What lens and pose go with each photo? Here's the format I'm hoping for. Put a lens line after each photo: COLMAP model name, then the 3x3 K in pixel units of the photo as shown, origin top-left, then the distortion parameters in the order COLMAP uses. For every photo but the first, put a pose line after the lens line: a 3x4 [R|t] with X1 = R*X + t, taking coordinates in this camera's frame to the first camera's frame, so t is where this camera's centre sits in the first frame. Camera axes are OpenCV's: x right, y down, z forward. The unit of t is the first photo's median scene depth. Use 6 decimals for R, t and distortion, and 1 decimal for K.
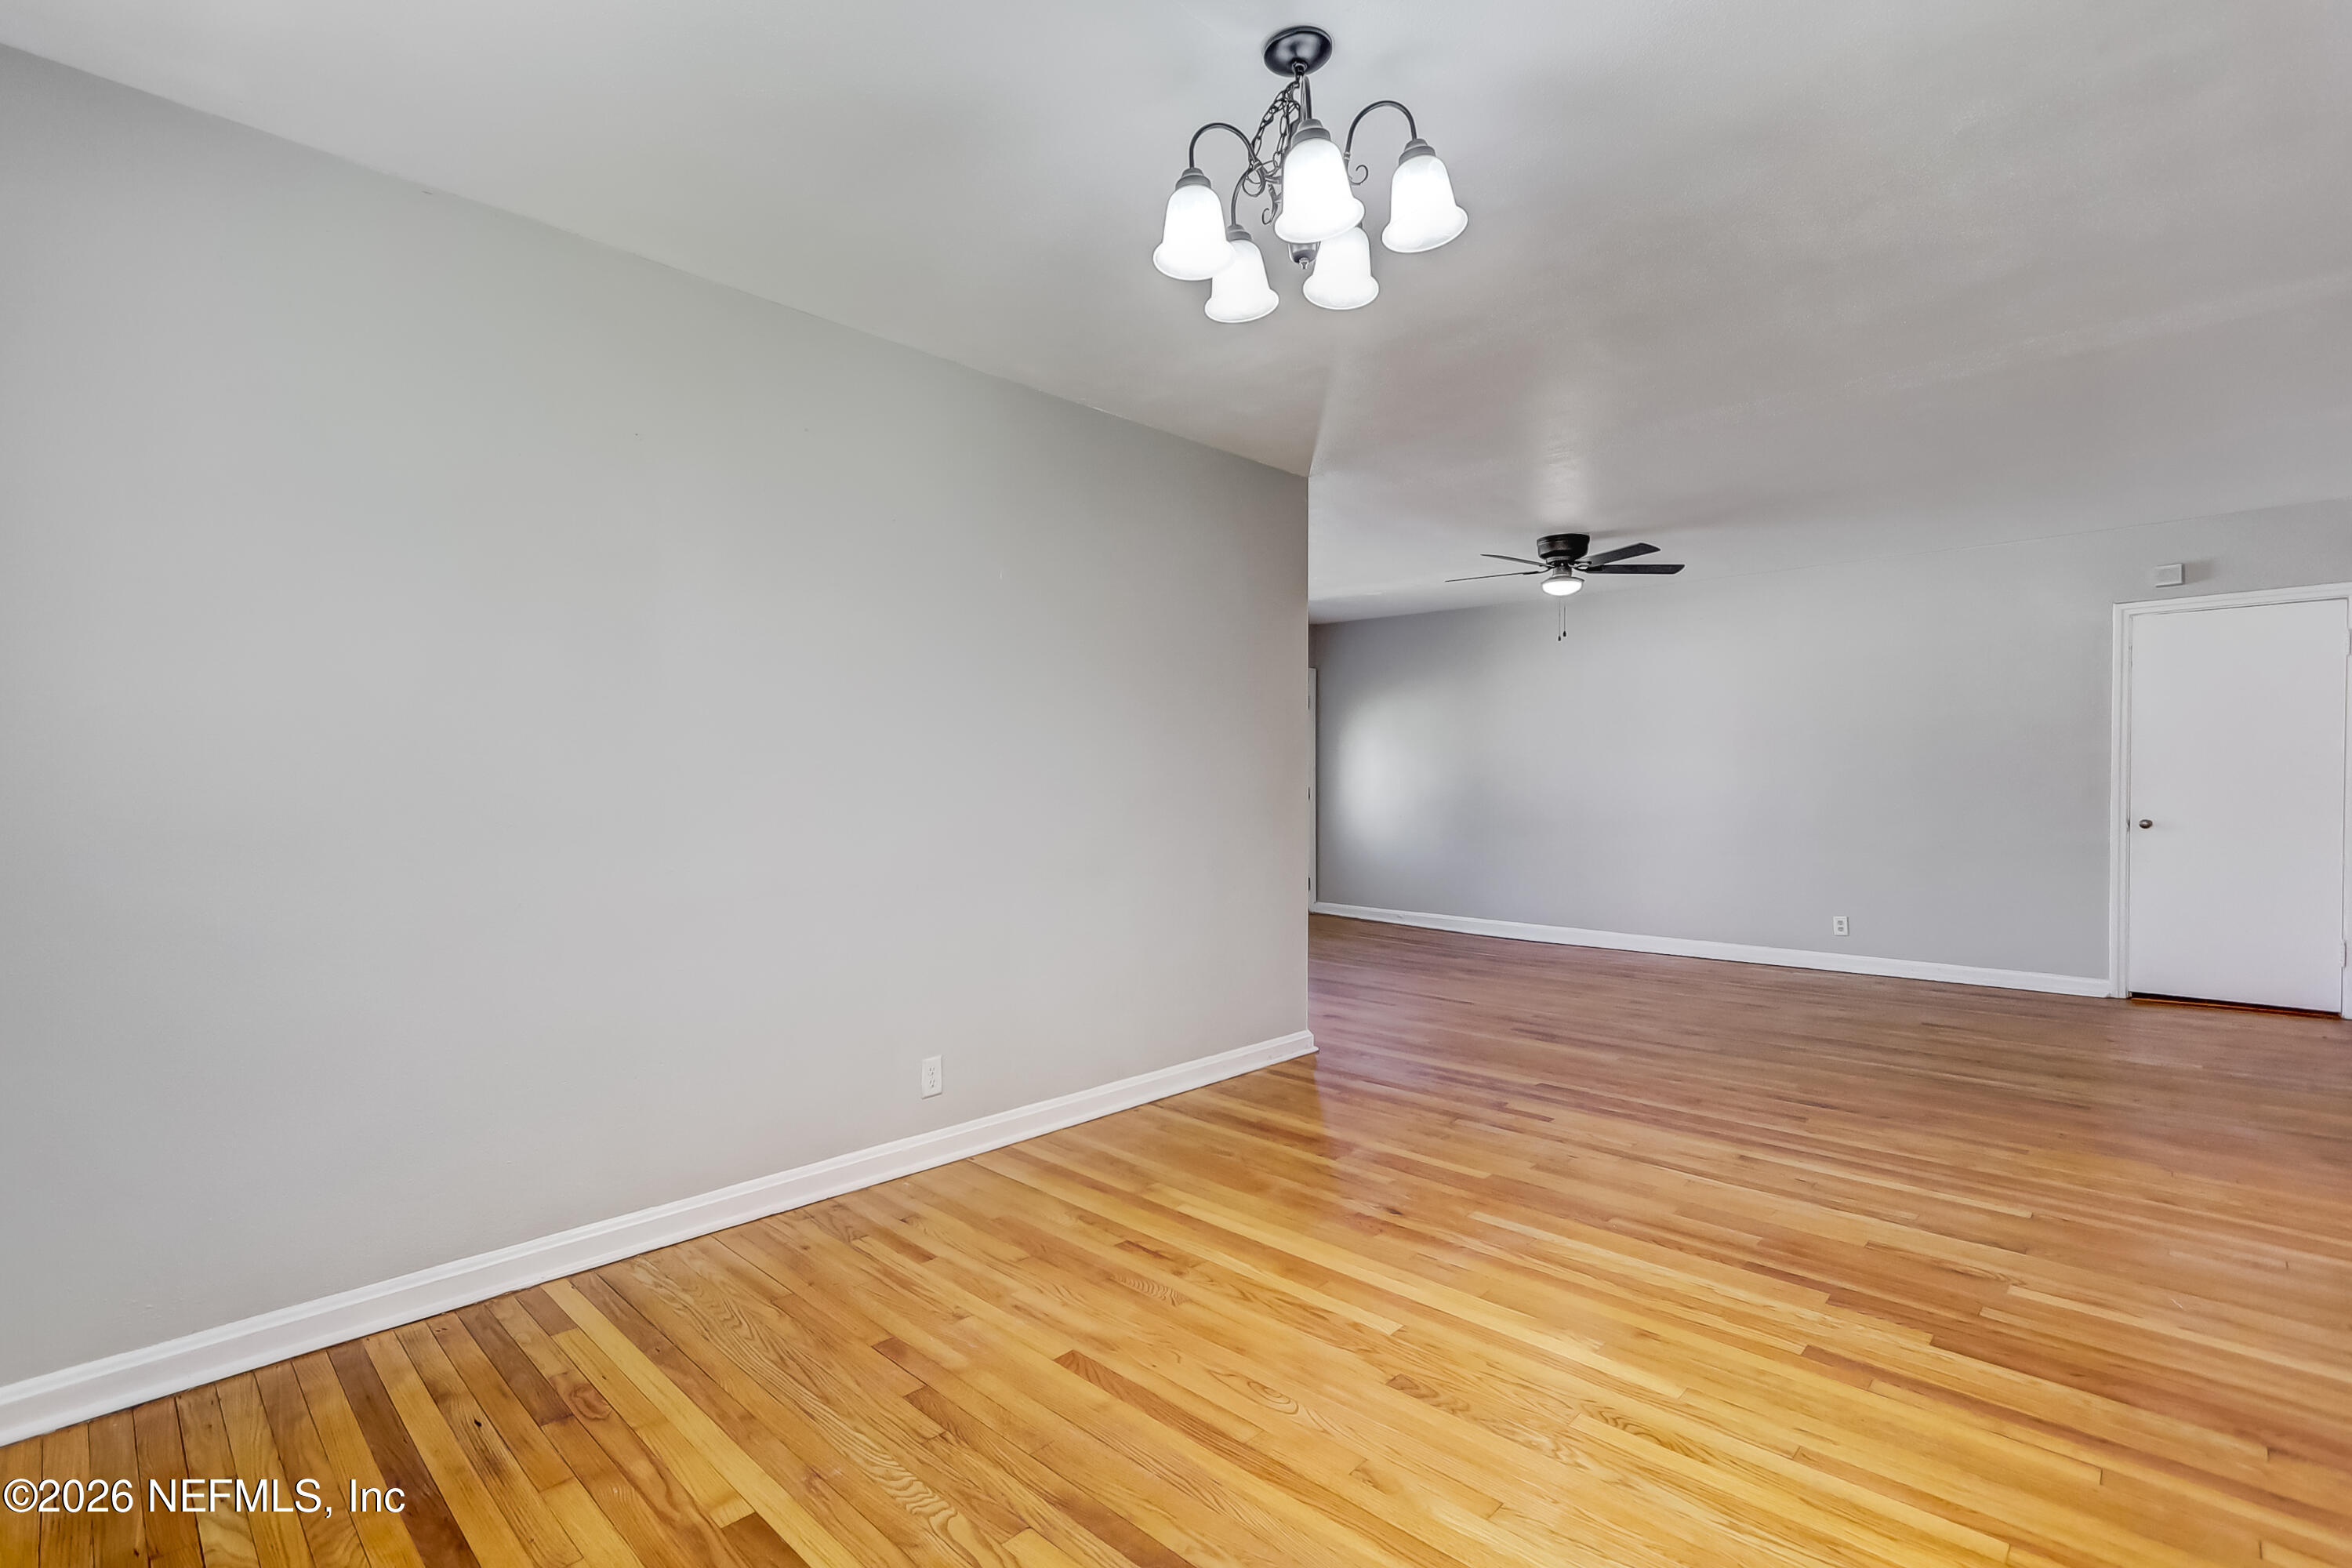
lens RADIAL K [[1089.1, 0, 1178.5], [0, 1089.1, 793.9], [0, 0, 1]] dist [0.001107, 0.003058]
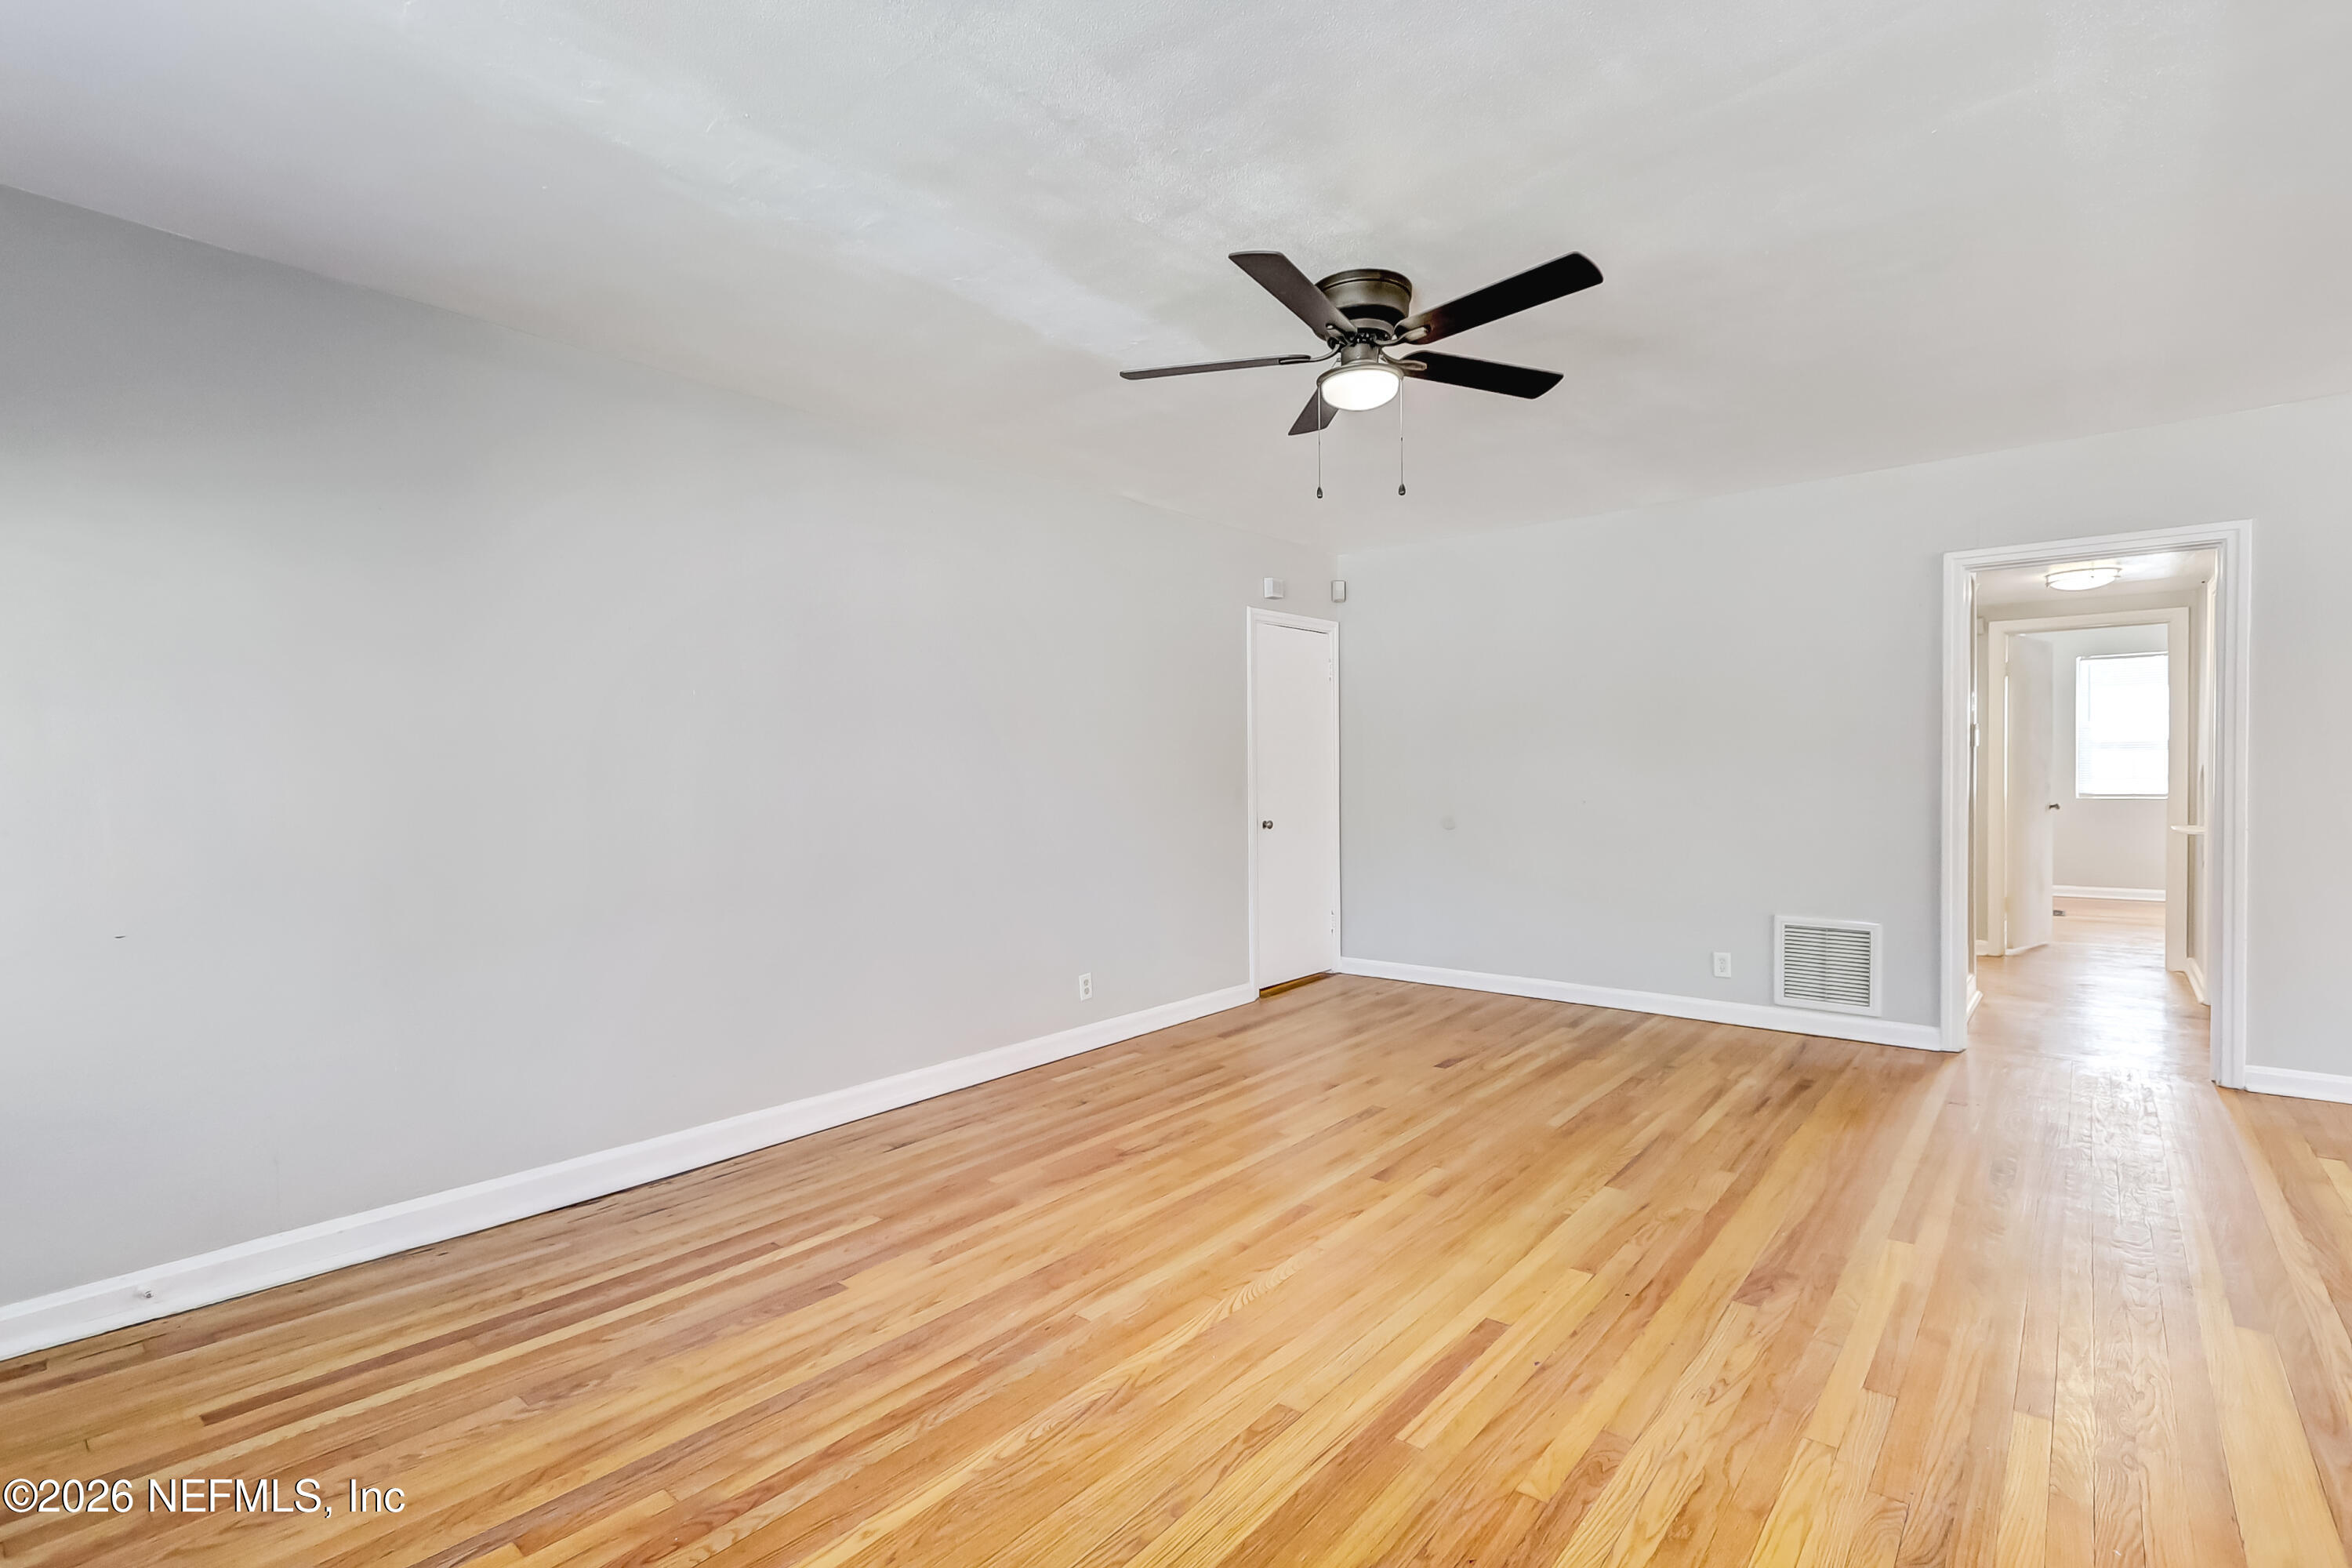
lens RADIAL K [[1089.1, 0, 1167.1], [0, 1089.1, 792.2], [0, 0, 1]] dist [0.001107, 0.003058]
pose [[-0.064754, -0.010356, 0.997848, -0.135144], [0.026434, 0.999577, 0.012089, -0.017623], [-0.997551, 0.027160, -0.064453, 1.163852]]
